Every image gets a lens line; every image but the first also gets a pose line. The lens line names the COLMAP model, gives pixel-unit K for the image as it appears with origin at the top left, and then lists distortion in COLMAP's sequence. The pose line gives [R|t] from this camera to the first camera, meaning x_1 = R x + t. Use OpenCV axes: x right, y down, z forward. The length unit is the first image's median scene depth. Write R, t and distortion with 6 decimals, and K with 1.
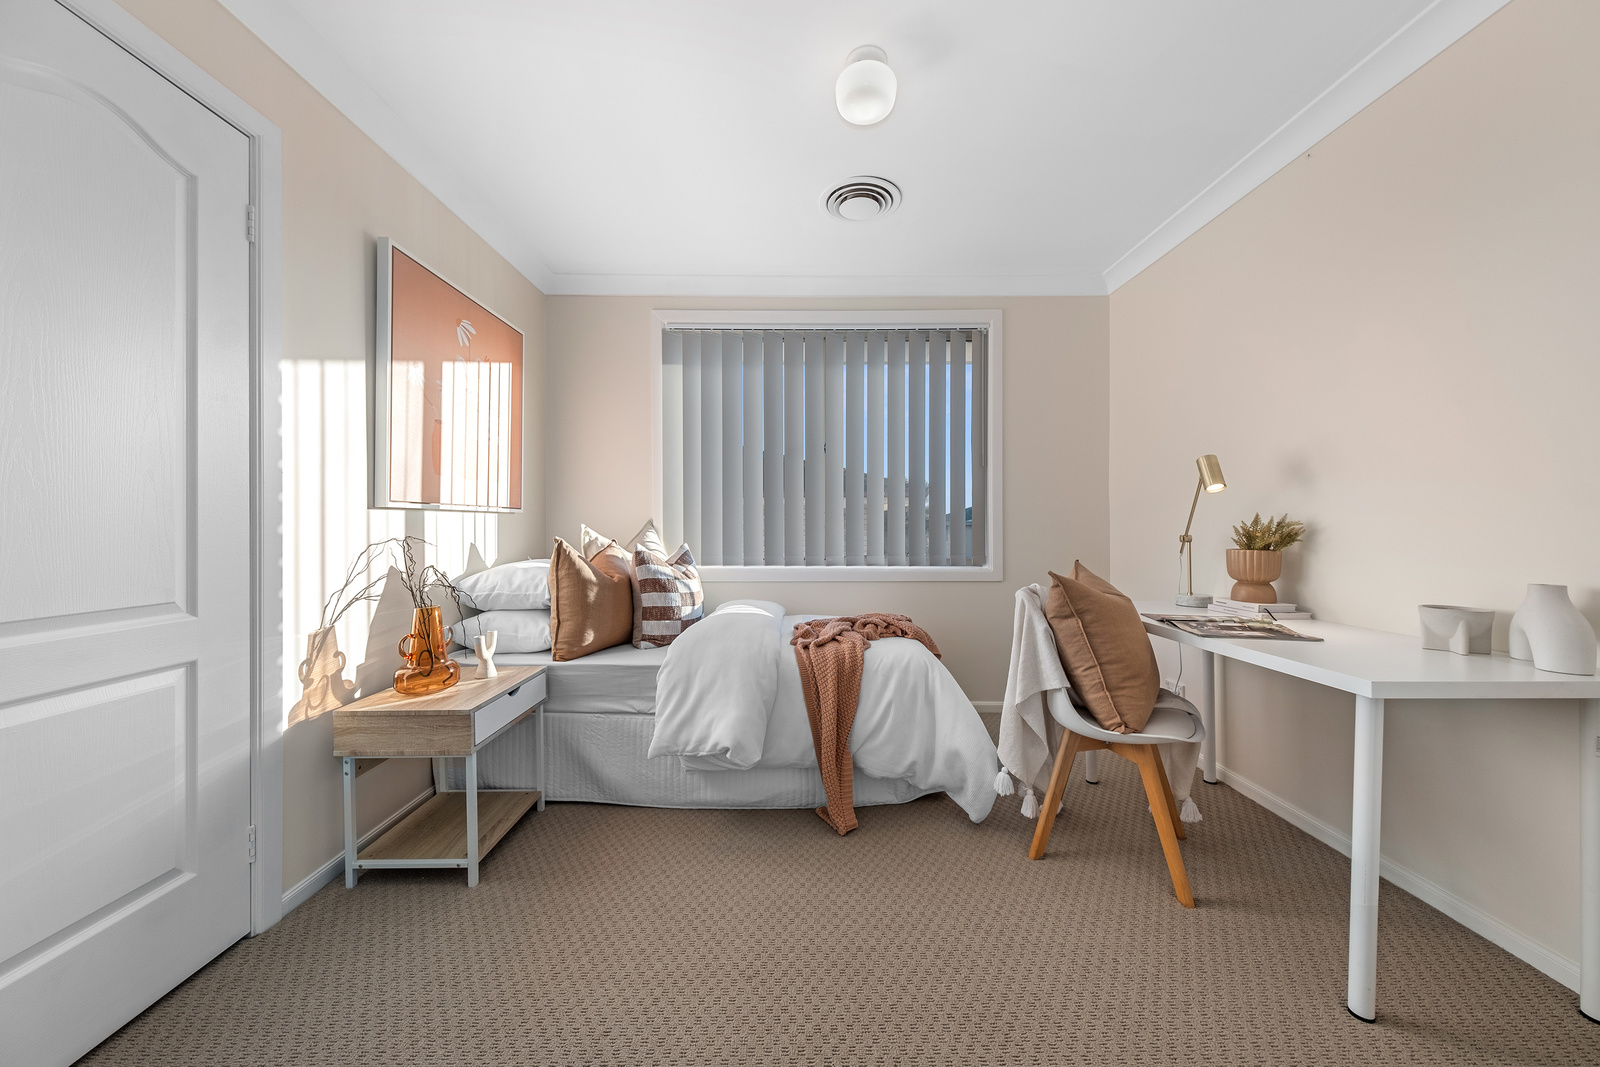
lens RADIAL K [[545.2, 0, 796.6], [0, 545.2, 524.2], [0, 0, 1]] dist [0.001572, 0.000013]
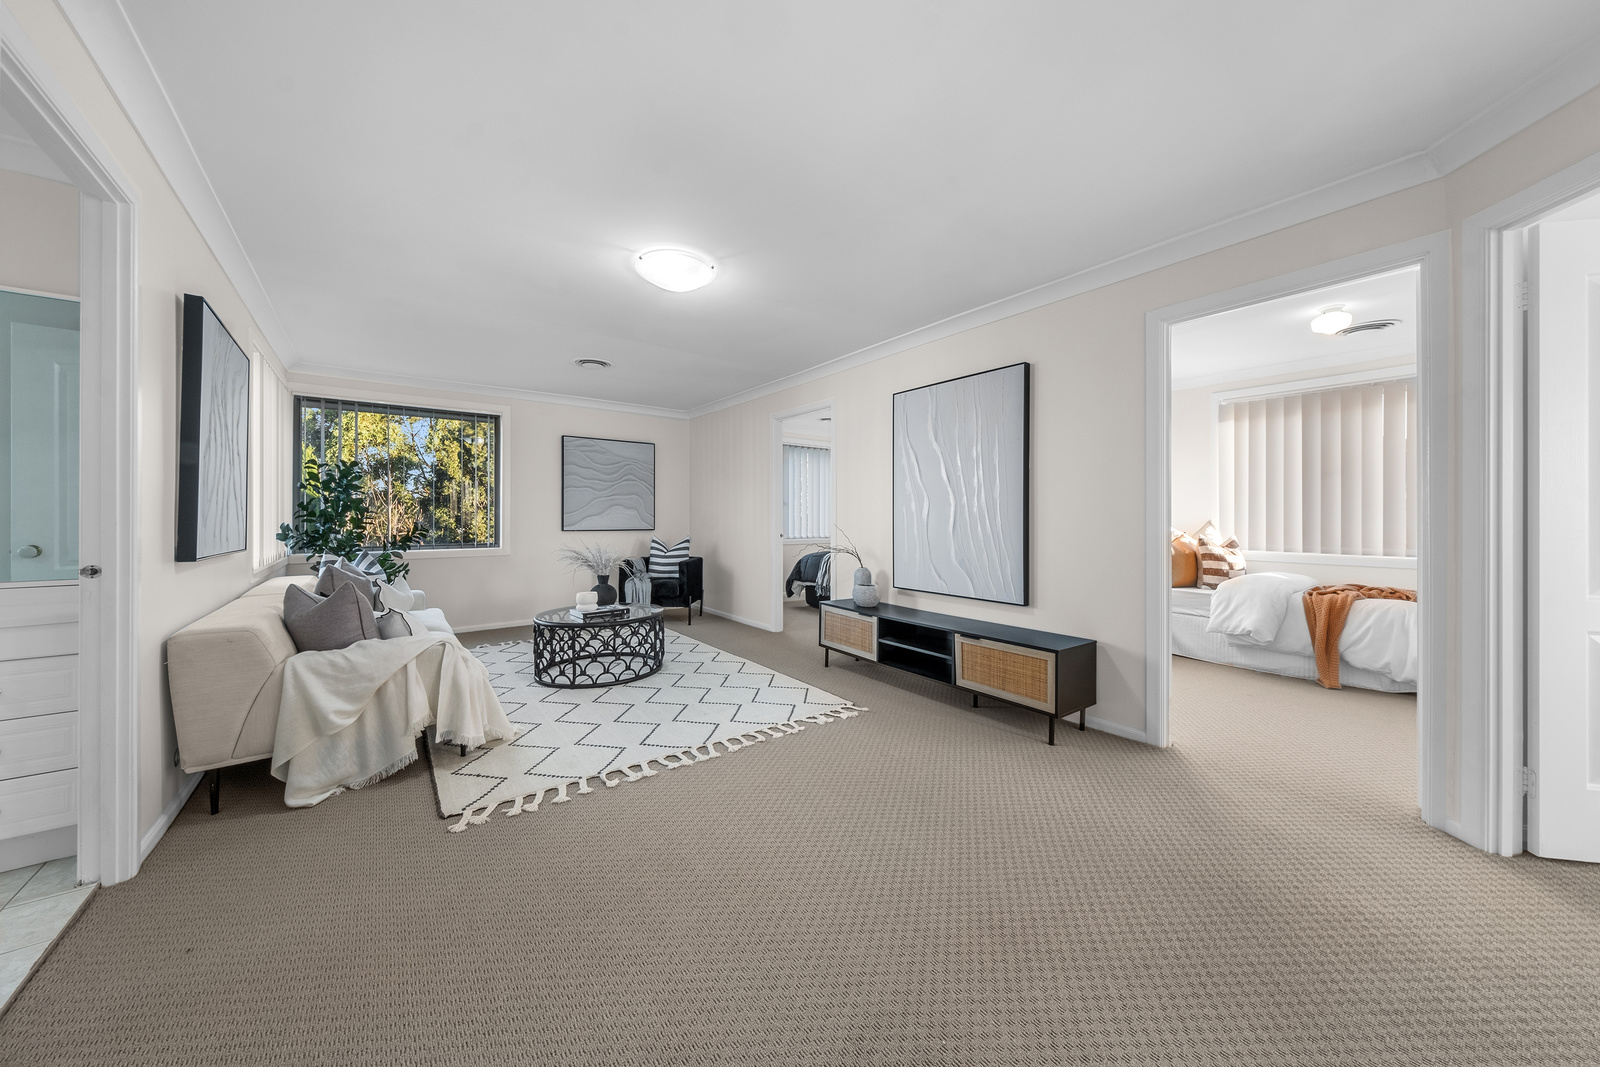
lens RADIAL K [[543.2, 0, 794.9], [0, 543.2, 514.0], [0, 0, 1]] dist [0.002325, 0.000142]
pose [[0.603161, -0.003062, -0.797614, 0.387371], [0.003467, 0.999993, -0.001217, -0.042088], [0.797612, -0.002031, 0.603167, -1.331199]]
